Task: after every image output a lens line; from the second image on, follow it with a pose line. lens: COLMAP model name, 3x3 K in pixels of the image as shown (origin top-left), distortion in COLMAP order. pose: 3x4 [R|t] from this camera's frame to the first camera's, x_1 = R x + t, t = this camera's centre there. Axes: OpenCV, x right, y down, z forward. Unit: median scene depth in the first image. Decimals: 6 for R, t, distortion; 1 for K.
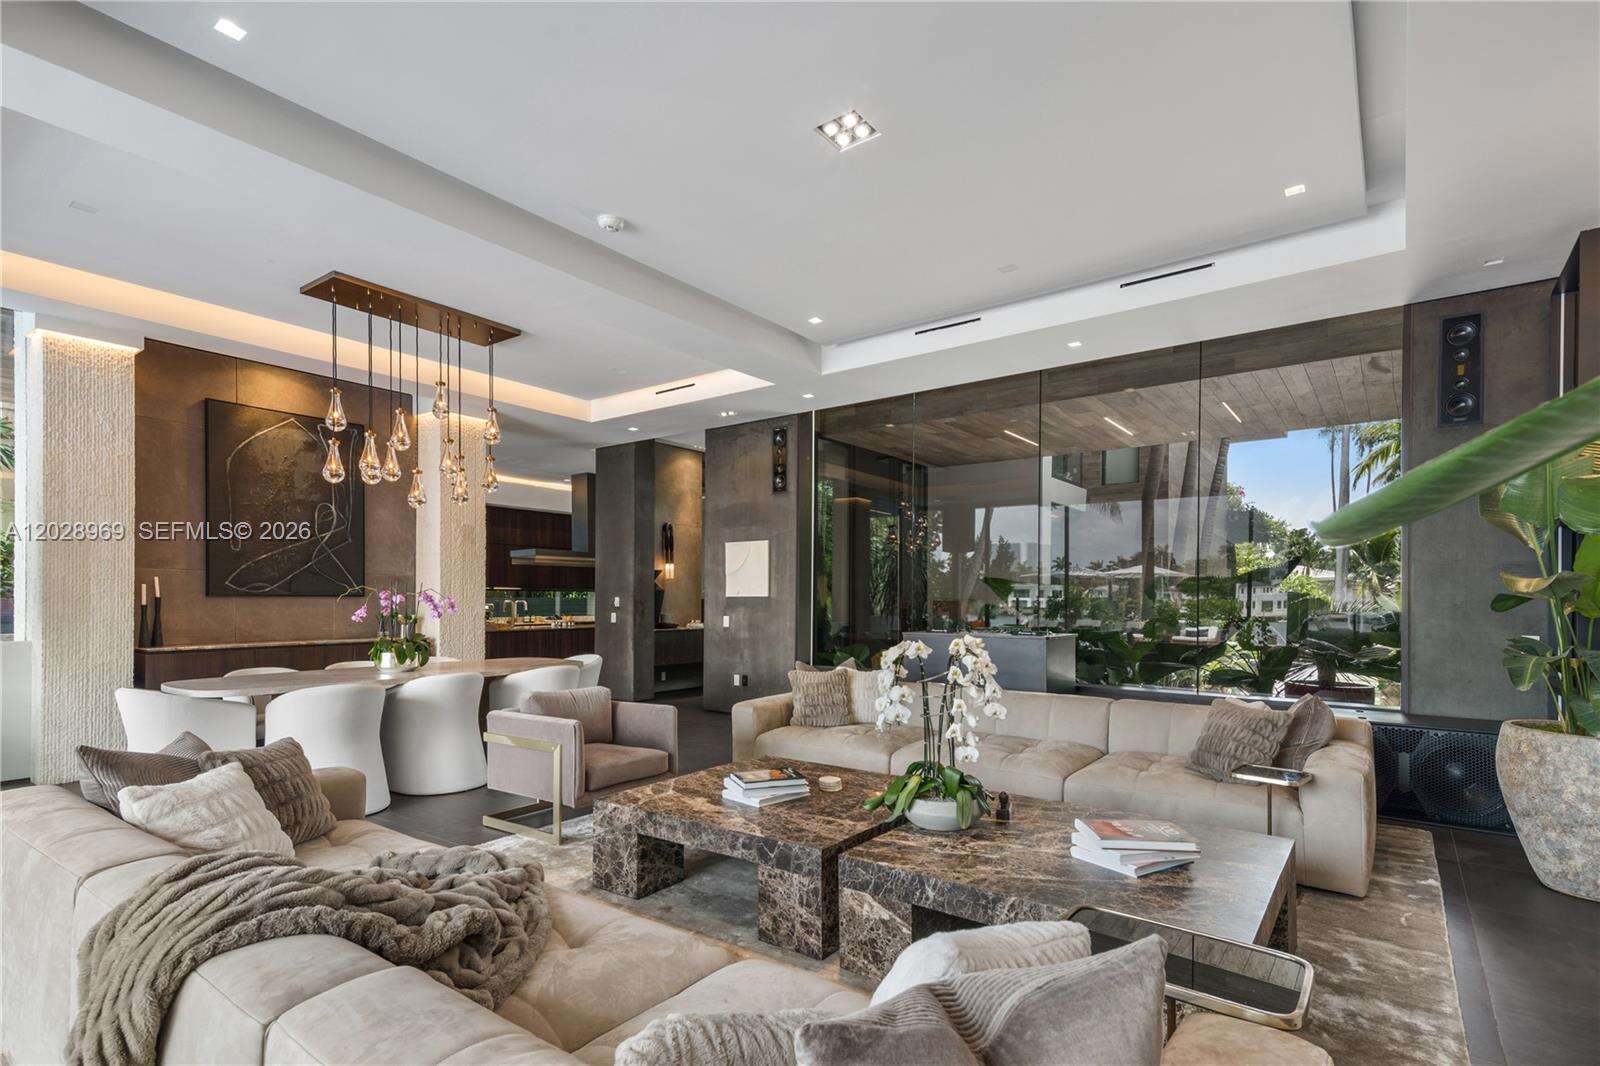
lens RADIAL K [[798.1, 0, 798.0], [0, 798.1, 590.4], [0, 0, 1]] dist [0.048288, 0.000569]
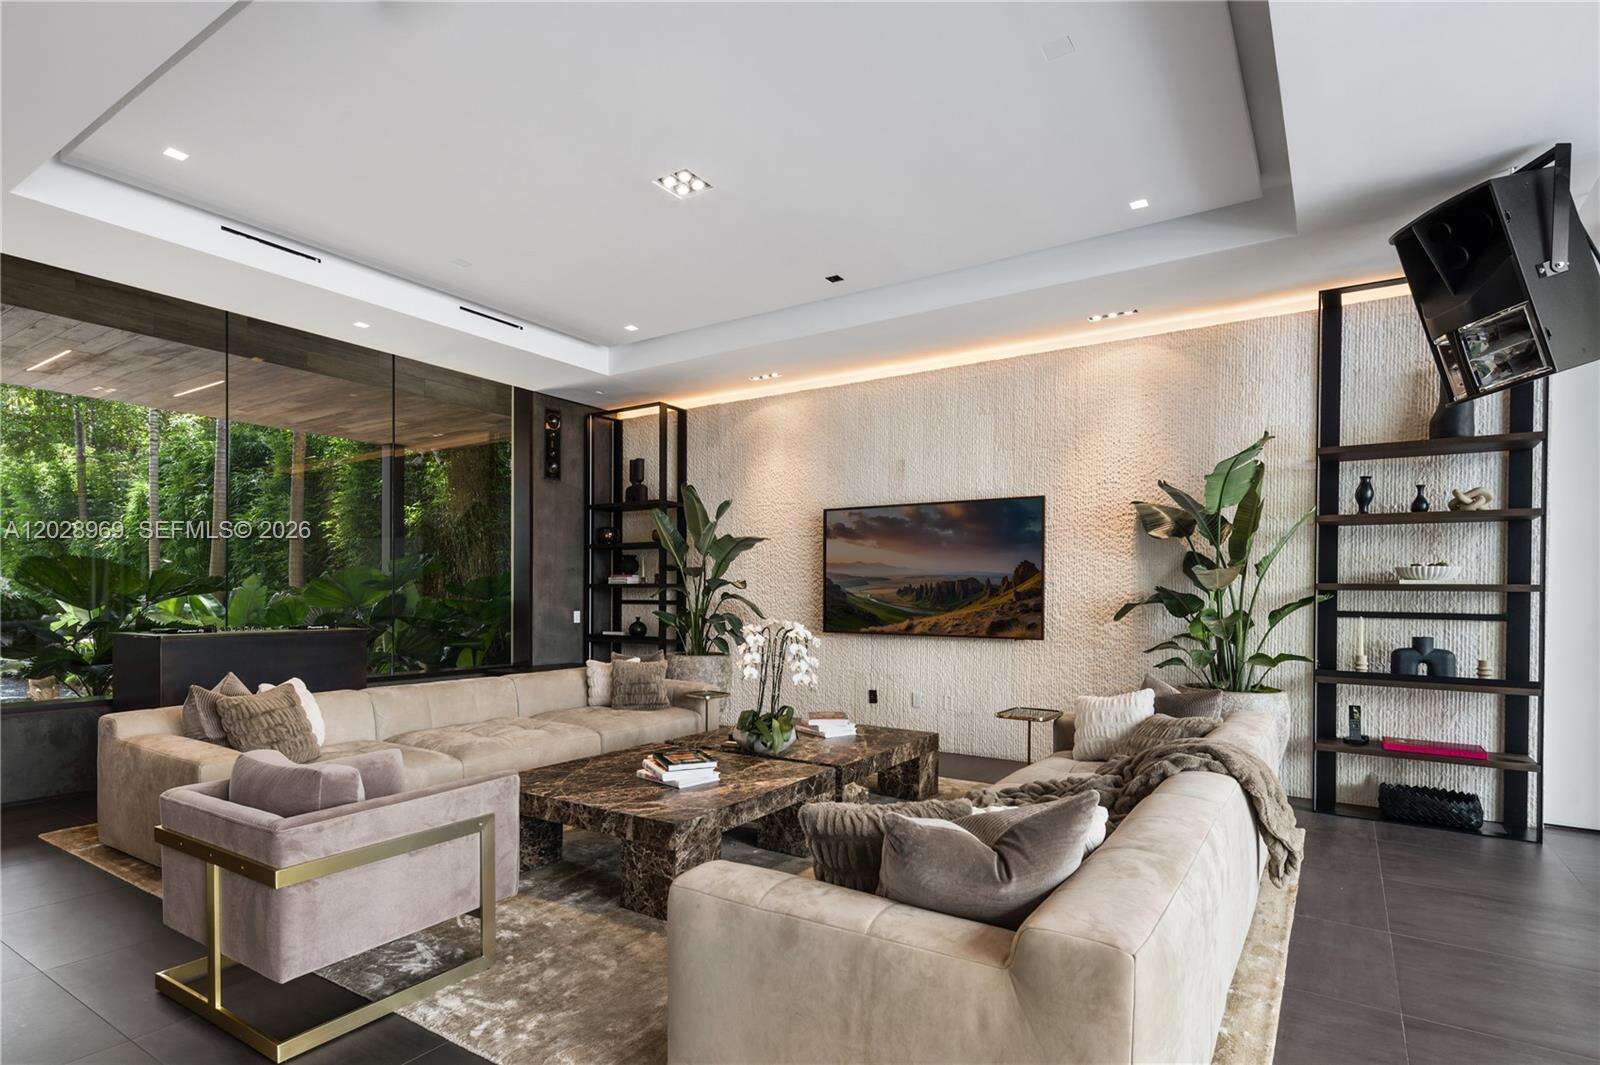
lens RADIAL K [[798.1, 0, 798.0], [0, 798.1, 589.9], [0, 0, 1]] dist [0.048288, 0.000569]
pose [[-0.039229, -0.003786, 0.999223, -0.825666], [-0.019049, 0.999814, 0.003040, -0.002874], [-0.999049, -0.018915, -0.039293, 0.654245]]
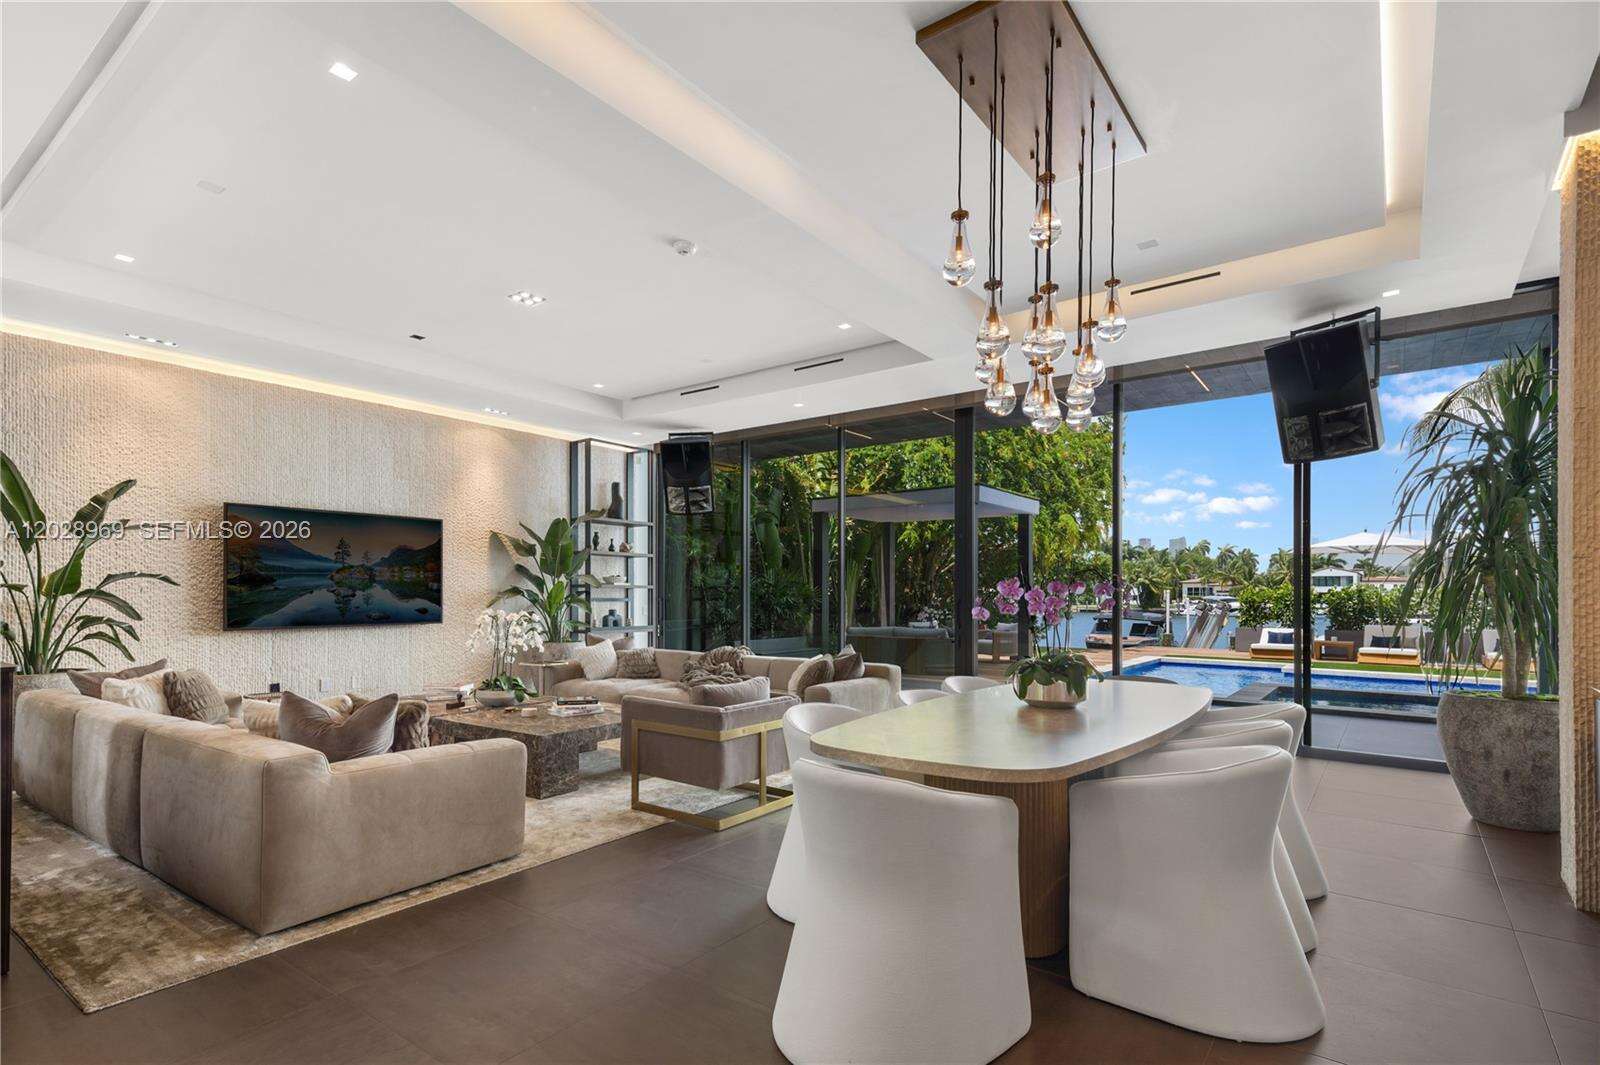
lens RADIAL K [[798.1, 0, 798.0], [0, 798.1, 589.9], [0, 0, 1]] dist [0.048288, 0.000569]
pose [[-0.999760, -0.002724, 0.021723, -0.437010], [-0.003003, 0.999913, -0.012838, 0.015995], [-0.021686, -0.012900, -0.999682, 1.818785]]
